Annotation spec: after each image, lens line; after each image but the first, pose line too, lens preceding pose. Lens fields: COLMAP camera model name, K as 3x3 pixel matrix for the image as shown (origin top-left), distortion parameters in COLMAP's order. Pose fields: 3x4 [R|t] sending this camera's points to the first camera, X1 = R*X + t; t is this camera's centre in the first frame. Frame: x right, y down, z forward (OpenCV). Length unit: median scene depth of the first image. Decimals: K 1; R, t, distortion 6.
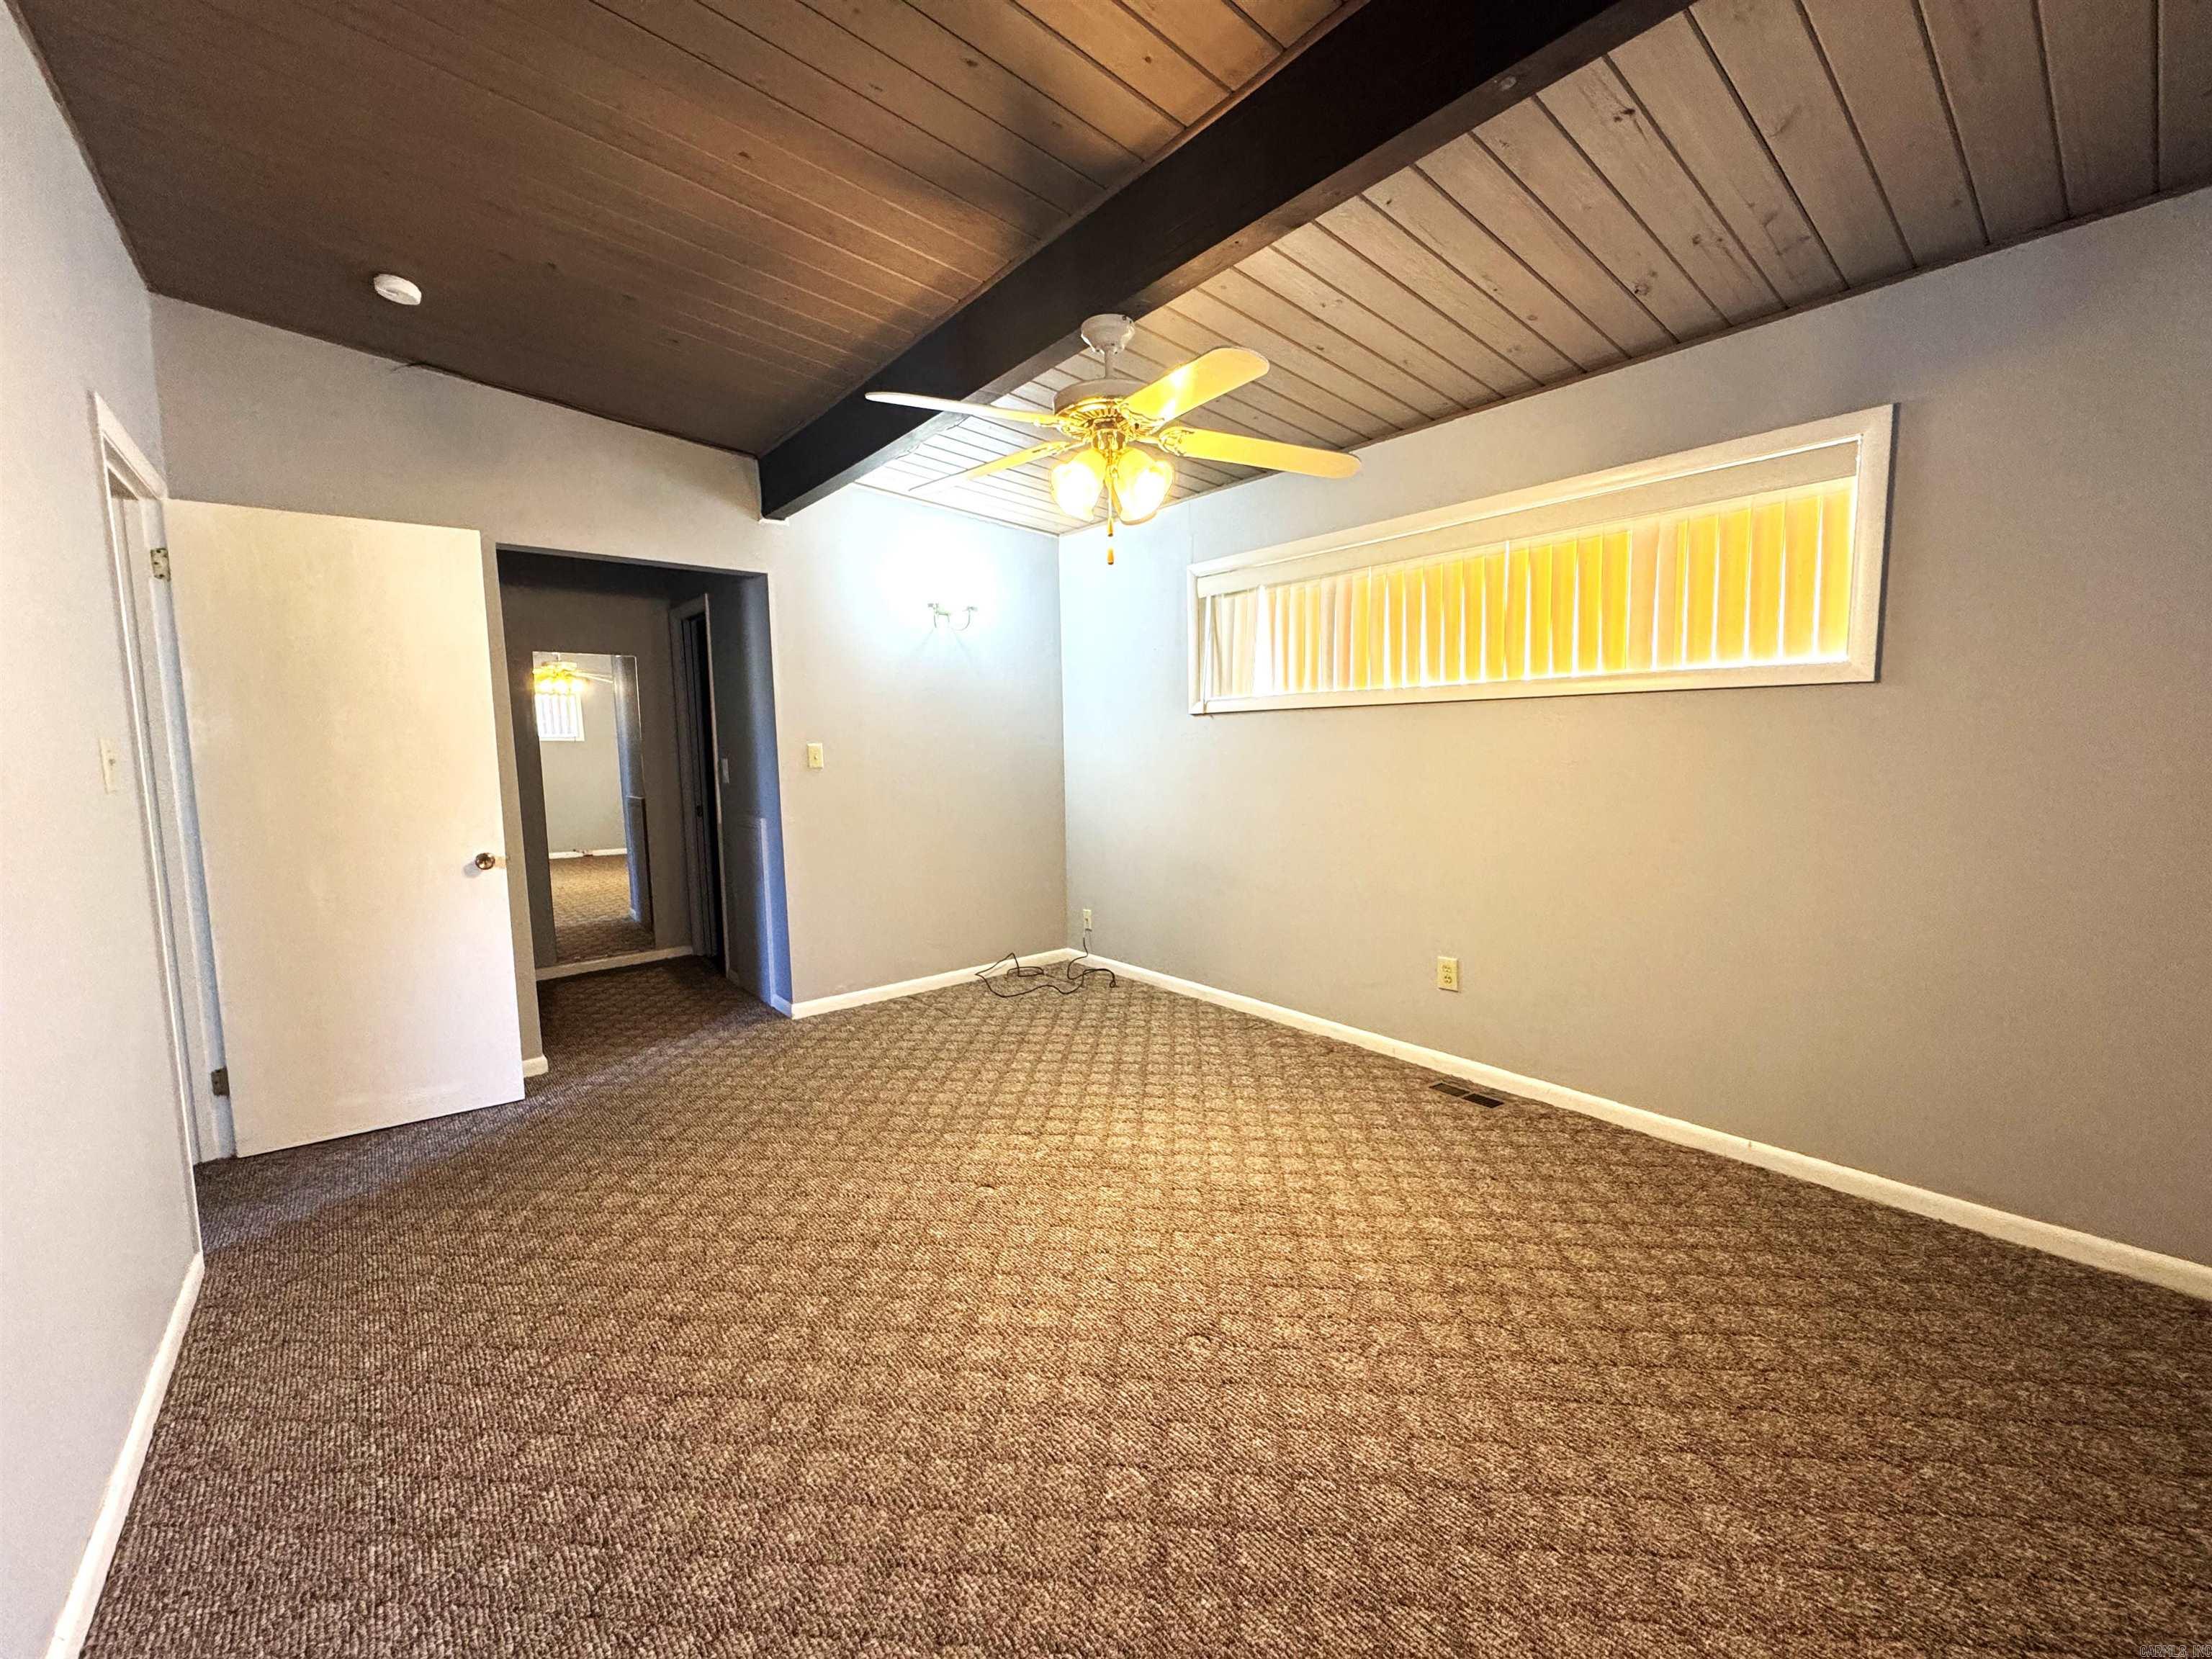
lens RADIAL K [[886.9, 0, 1106.4], [0, 886.9, 828.5], [0, 0, 1]] dist [-0.000530, -0.000095]
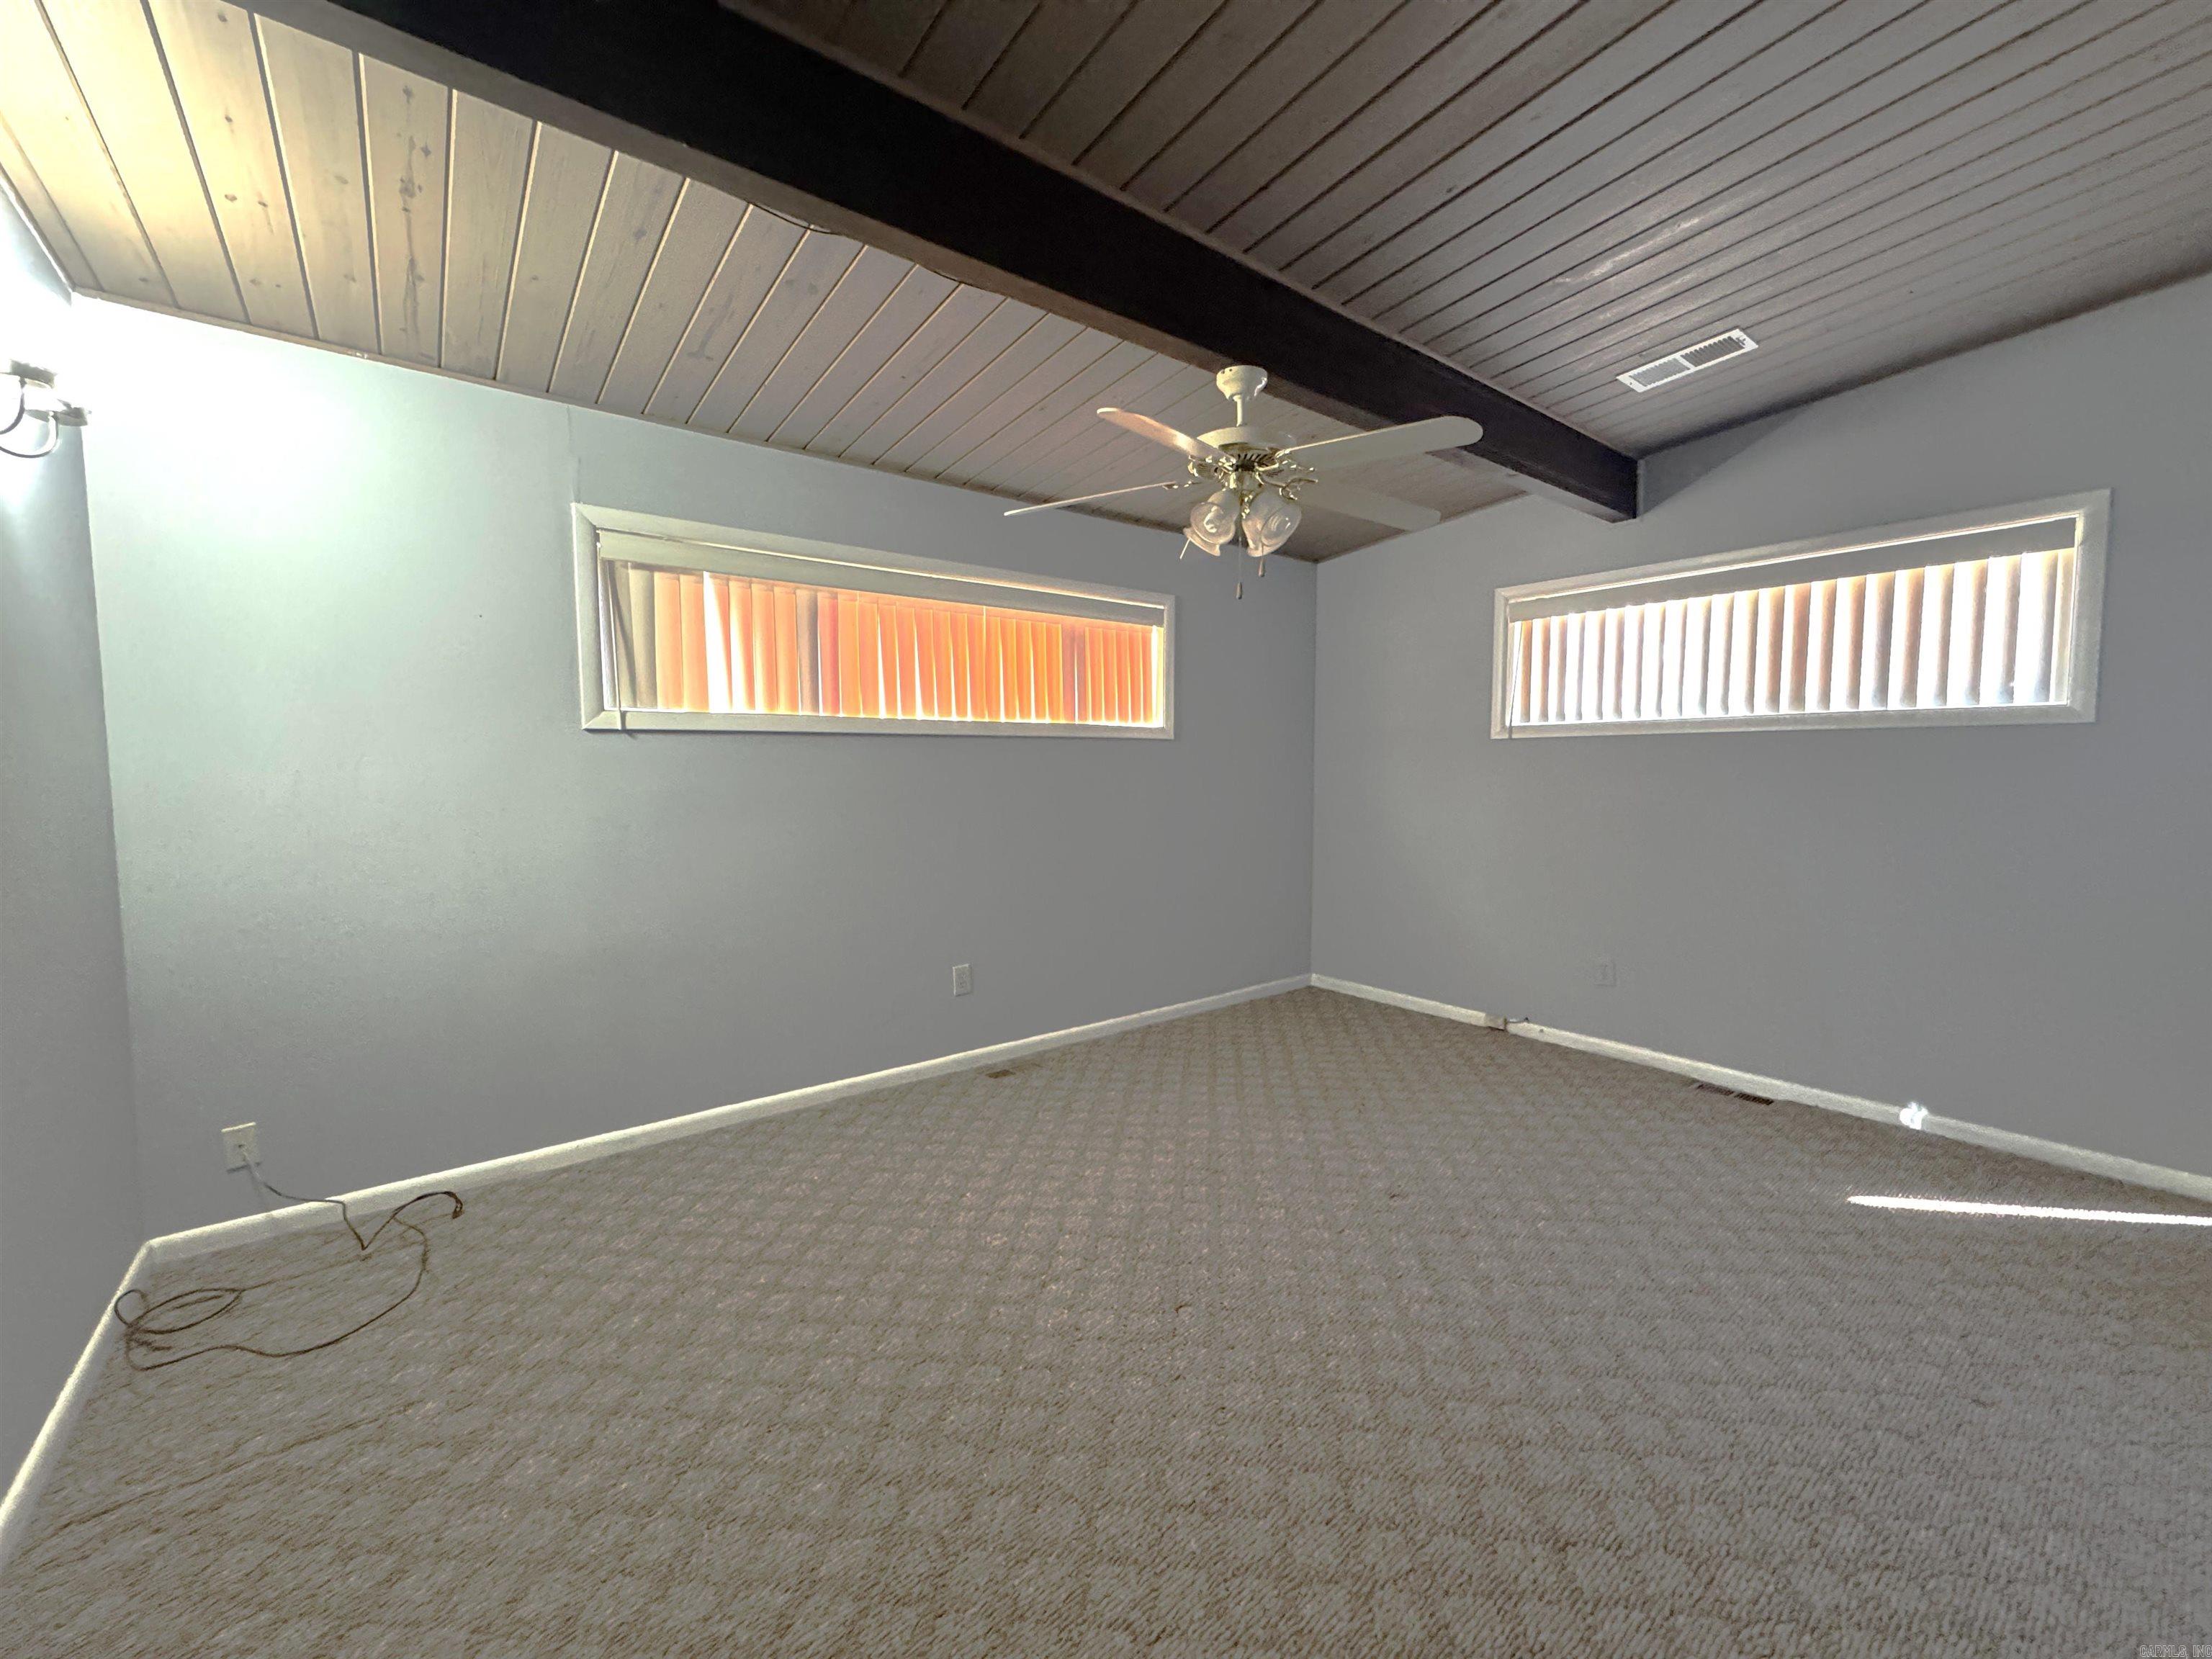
lens RADIAL K [[886.9, 0, 1105.9], [0, 886.9, 827.6], [0, 0, 1]] dist [-0.000530, -0.000095]
pose [[0.023238, -0.055213, 0.998204, -0.708298], [0.102870, 0.993306, 0.052548, -0.065211], [-0.994423, 0.101465, 0.028762, 0.767834]]
